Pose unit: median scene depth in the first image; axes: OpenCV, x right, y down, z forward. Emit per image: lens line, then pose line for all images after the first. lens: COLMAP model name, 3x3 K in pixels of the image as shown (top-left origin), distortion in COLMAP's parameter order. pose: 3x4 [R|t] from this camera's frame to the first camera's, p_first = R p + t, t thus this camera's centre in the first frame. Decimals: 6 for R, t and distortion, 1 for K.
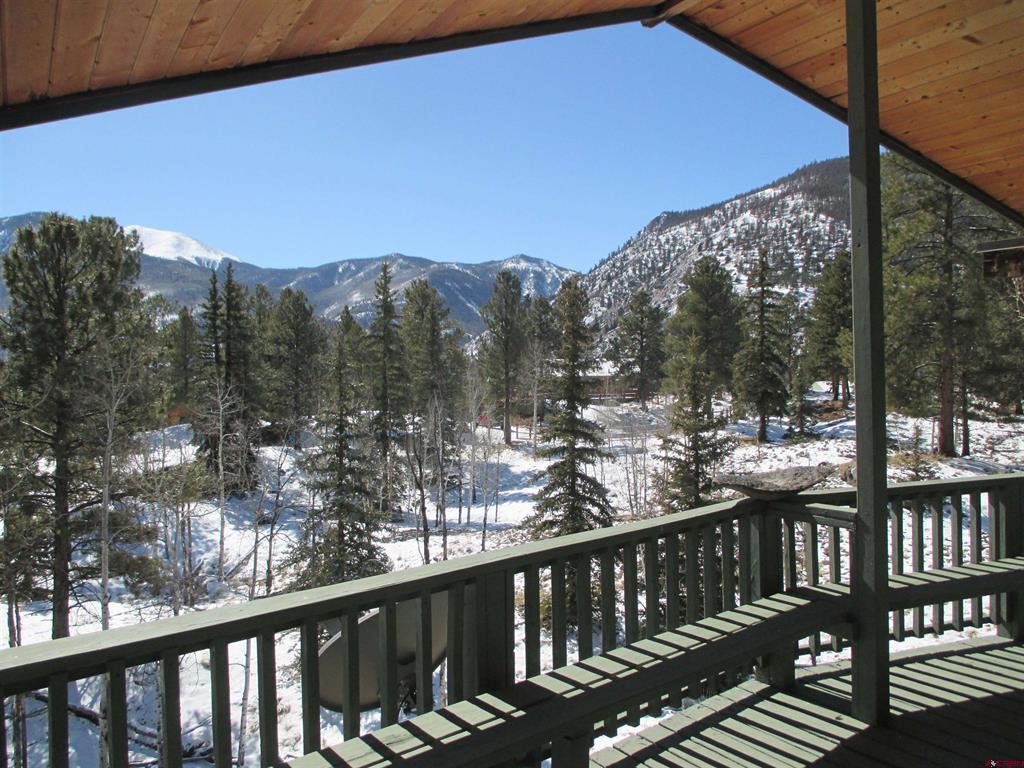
lens RADIAL K [[874.7, 0, 502.3], [0, 874.7, 388.4], [0, 0, 1]] dist [0.002075, 0.001478]
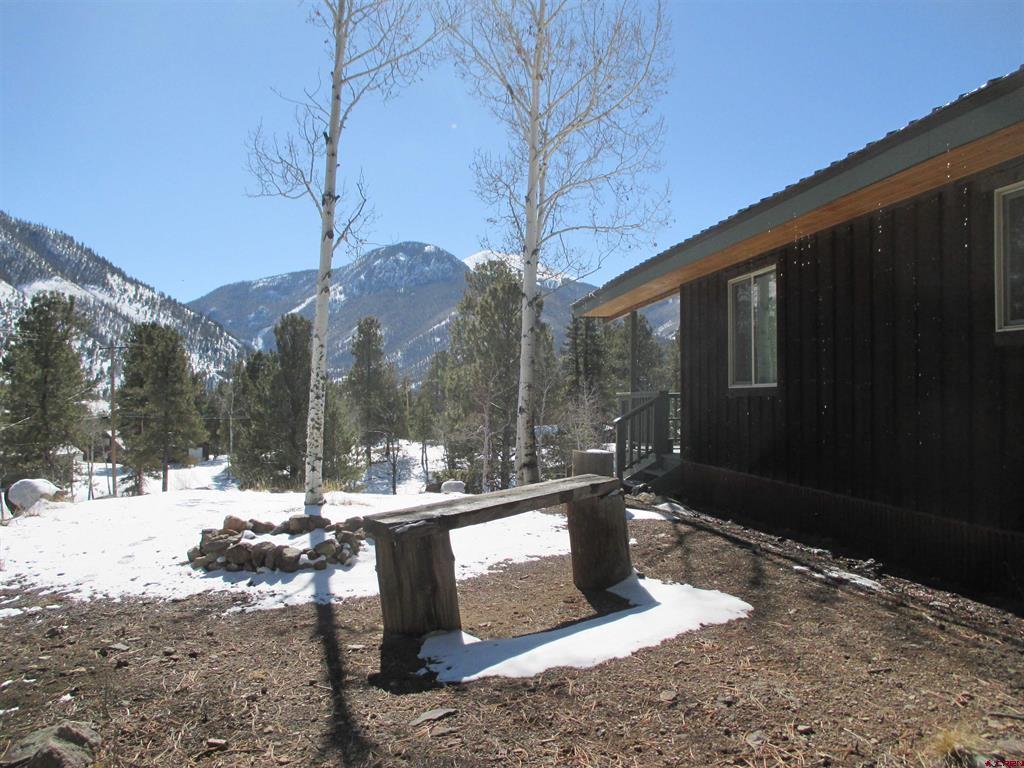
lens RADIAL K [[874.7, 0, 512.3], [0, 874.7, 386.8], [0, 0, 1]] dist [0.002075, 0.001478]
pose [[0.934279, 0.023868, -0.355743, 0.032547], [-0.031782, 0.999360, -0.016417, 0.012882], [0.355123, 0.026645, 0.934440, -0.185865]]
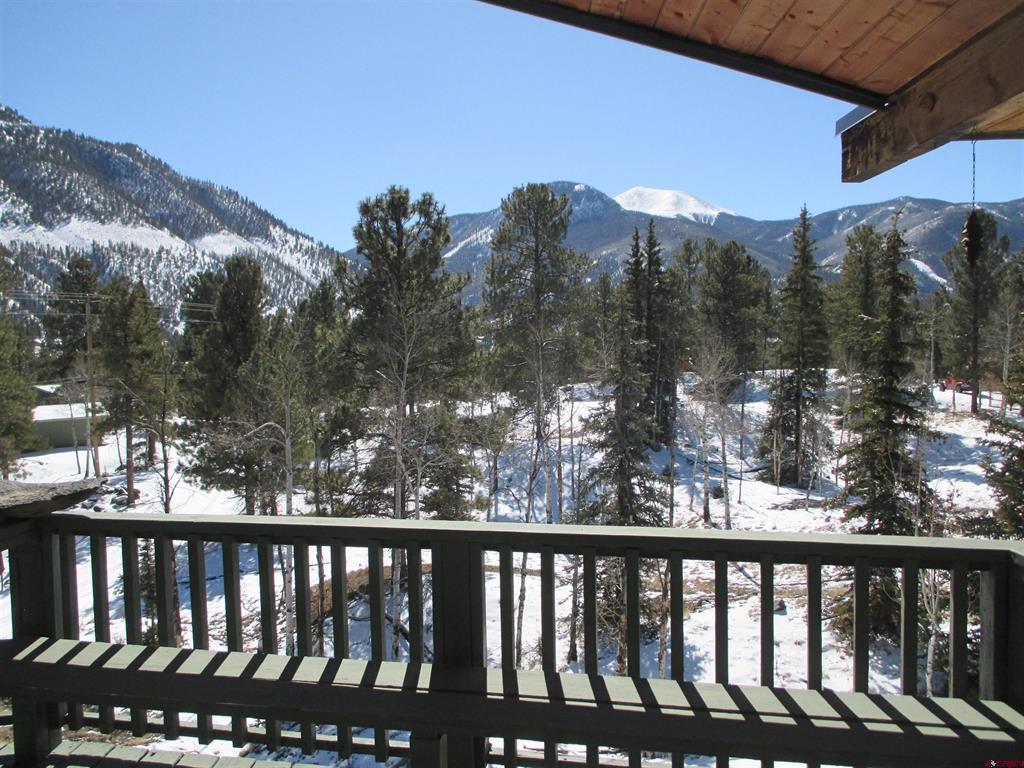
lens RADIAL K [[874.7, 0, 509.0], [0, 874.7, 375.4], [0, 0, 1]] dist [0.002075, 0.001478]
pose [[0.854944, 0.035749, -0.517486, 0.069078], [-0.016057, 0.998968, 0.042484, -0.001796], [0.518471, -0.028012, 0.854636, 0.032980]]
